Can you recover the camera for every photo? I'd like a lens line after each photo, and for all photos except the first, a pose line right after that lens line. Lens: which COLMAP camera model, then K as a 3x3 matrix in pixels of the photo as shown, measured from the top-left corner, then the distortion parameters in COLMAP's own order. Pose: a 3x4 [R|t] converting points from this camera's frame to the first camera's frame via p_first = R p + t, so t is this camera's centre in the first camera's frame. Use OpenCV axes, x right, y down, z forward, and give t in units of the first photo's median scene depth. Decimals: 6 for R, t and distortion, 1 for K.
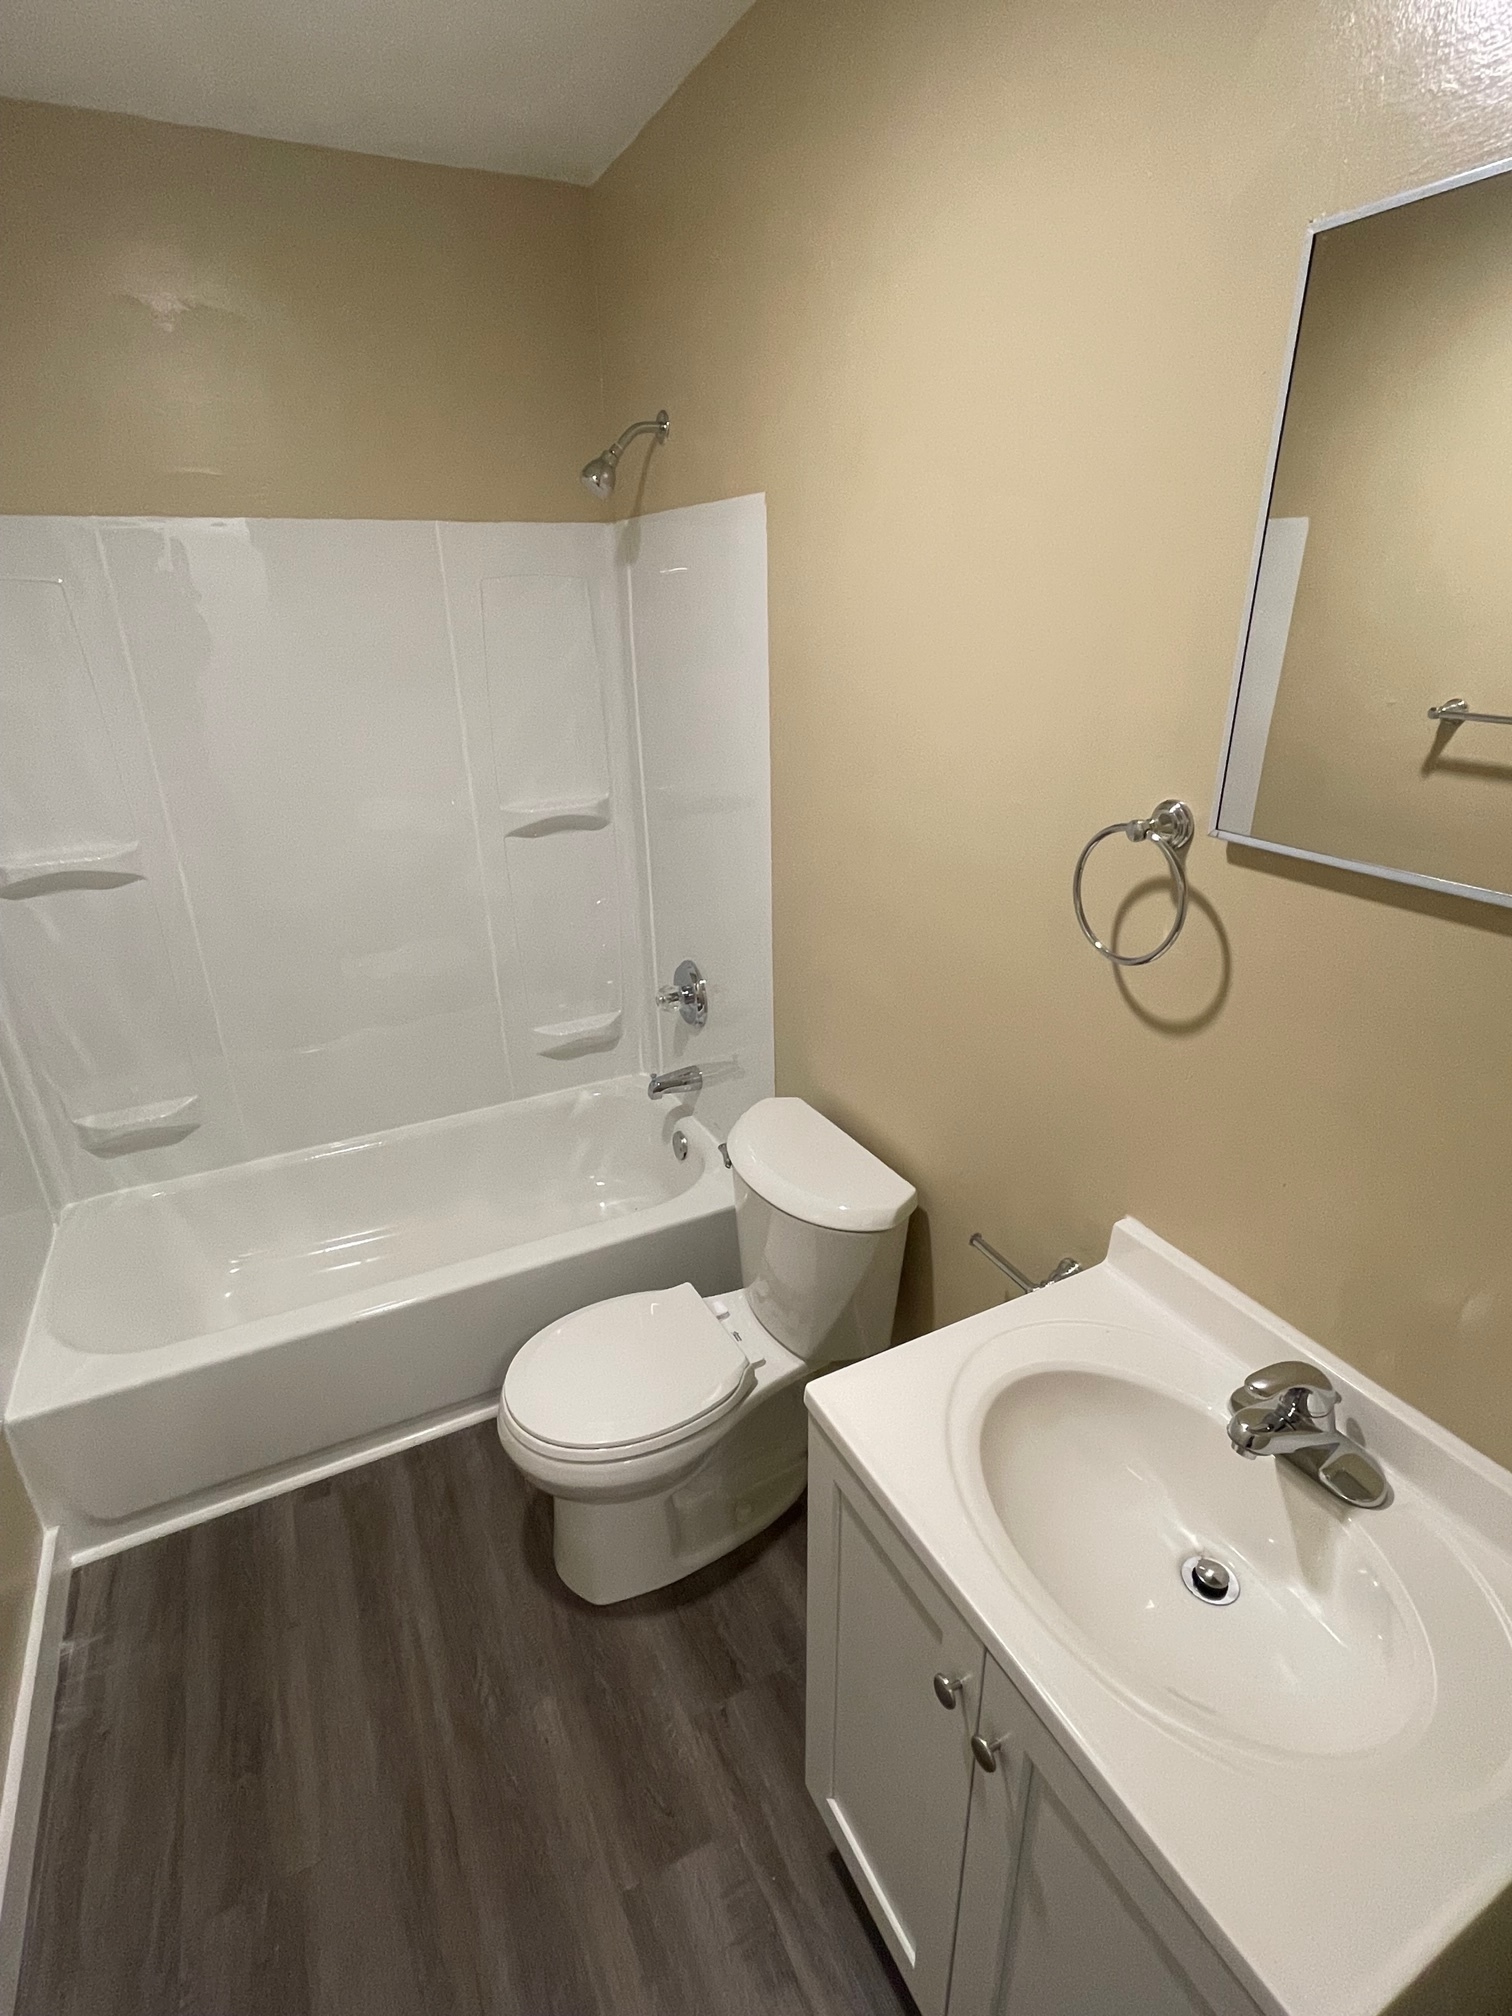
lens RADIAL K [[994.3, 0, 756.0], [0, 994.3, 1008.0], [0, 0, 1]] dist [0.001009, -0.000153]
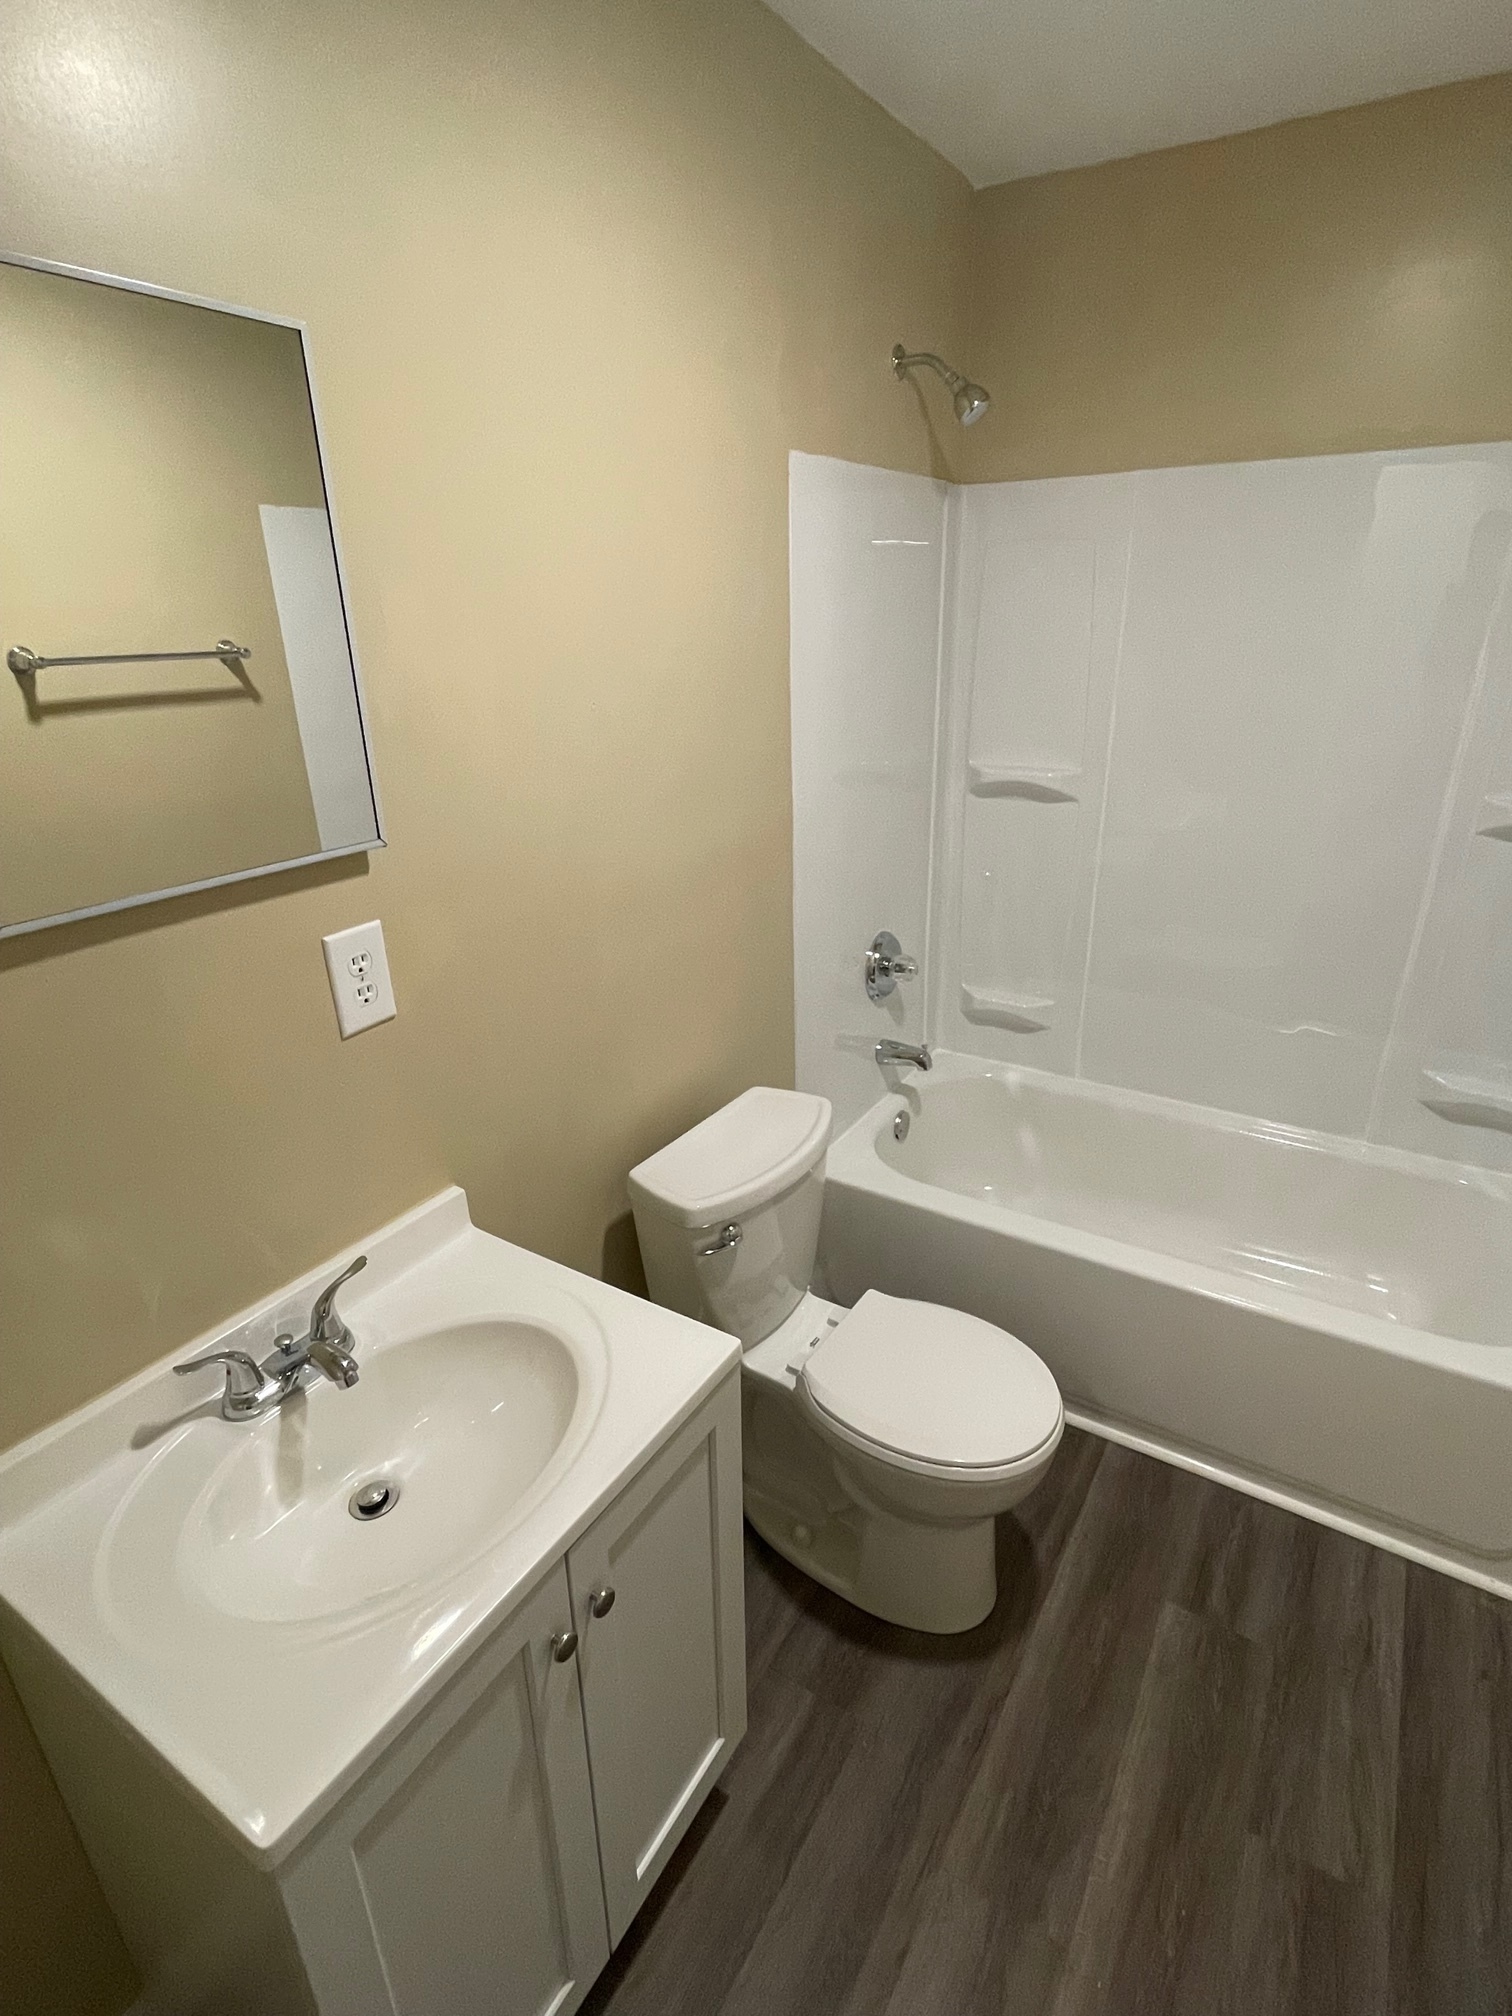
lens RADIAL K [[1038.2, 0, 756.0], [0, 1038.2, 1008.0], [0, 0, 1]] dist [0.001112, 0.000113]
pose [[0.498877, 0.342576, -0.796093, 0.296129], [-0.306798, 0.928889, 0.207464, -0.065836], [0.810553, 0.140741, 0.568503, 0.127244]]
